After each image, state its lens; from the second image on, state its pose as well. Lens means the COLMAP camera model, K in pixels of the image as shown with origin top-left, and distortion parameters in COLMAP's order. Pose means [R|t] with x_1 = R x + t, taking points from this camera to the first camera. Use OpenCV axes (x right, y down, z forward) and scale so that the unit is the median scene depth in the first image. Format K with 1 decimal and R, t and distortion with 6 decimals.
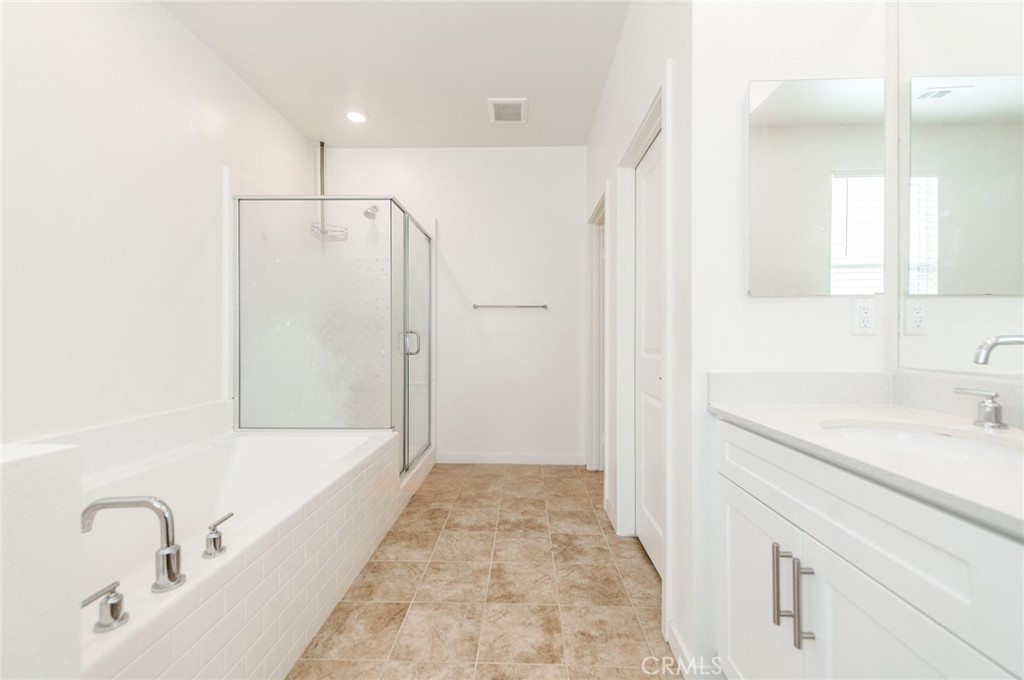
lens RADIAL K [[402.9, 0, 515.7], [0, 402.9, 337.7], [0, 0, 1]] dist [0.013105, -0.002342]
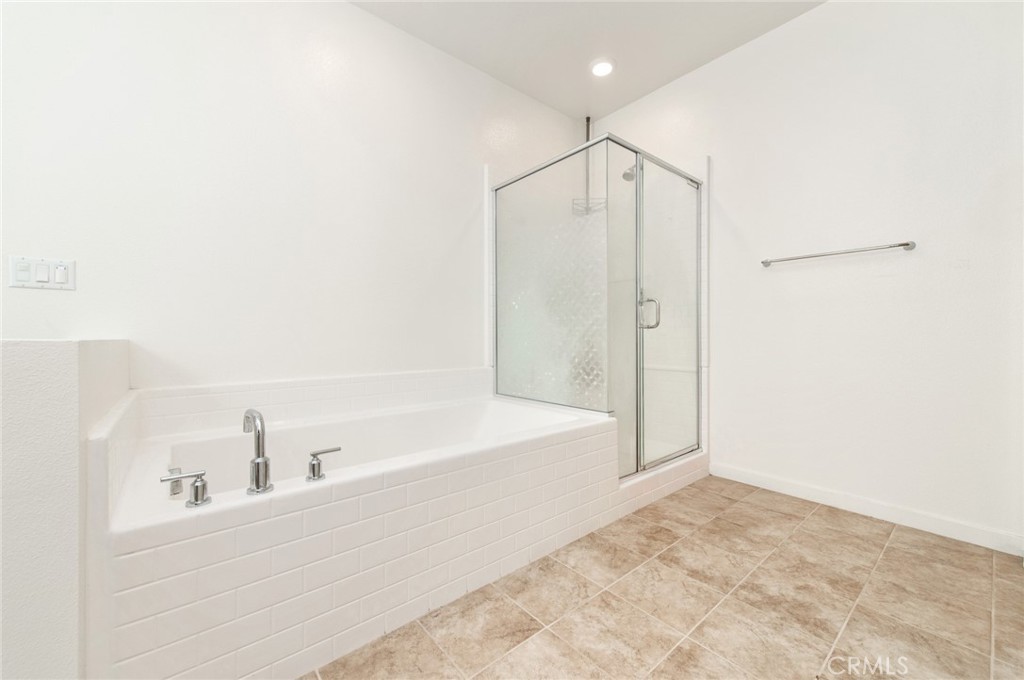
lens RADIAL K [[402.9, 0, 511.9], [0, 402.9, 338.6], [0, 0, 1]] dist [0.013105, -0.002342]
pose [[0.661632, 0.000520, -0.749828, 0.204603], [0.004348, 0.999980, 0.004530, 0.072718], [0.749816, -0.006258, 0.661617, 0.325261]]
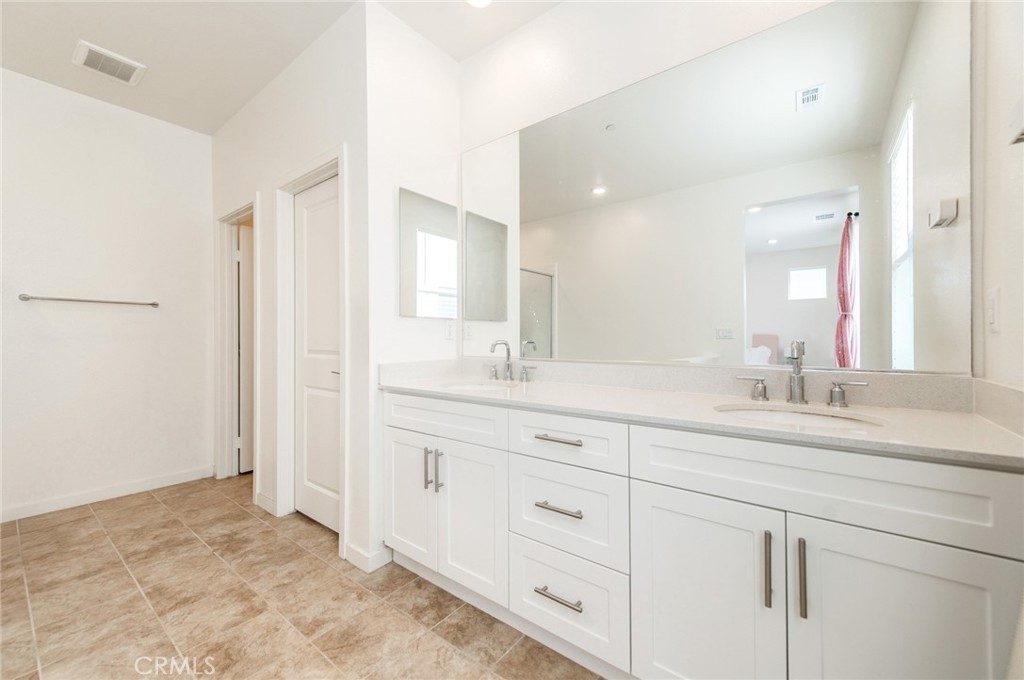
lens RADIAL K [[402.9, 0, 508.3], [0, 402.9, 340.1], [0, 0, 1]] dist [0.013105, -0.002342]
pose [[0.600792, -0.005170, 0.799389, -0.253985], [0.002068, 0.999986, 0.004913, -0.006617], [-0.799403, -0.001298, 0.600794, -0.182091]]
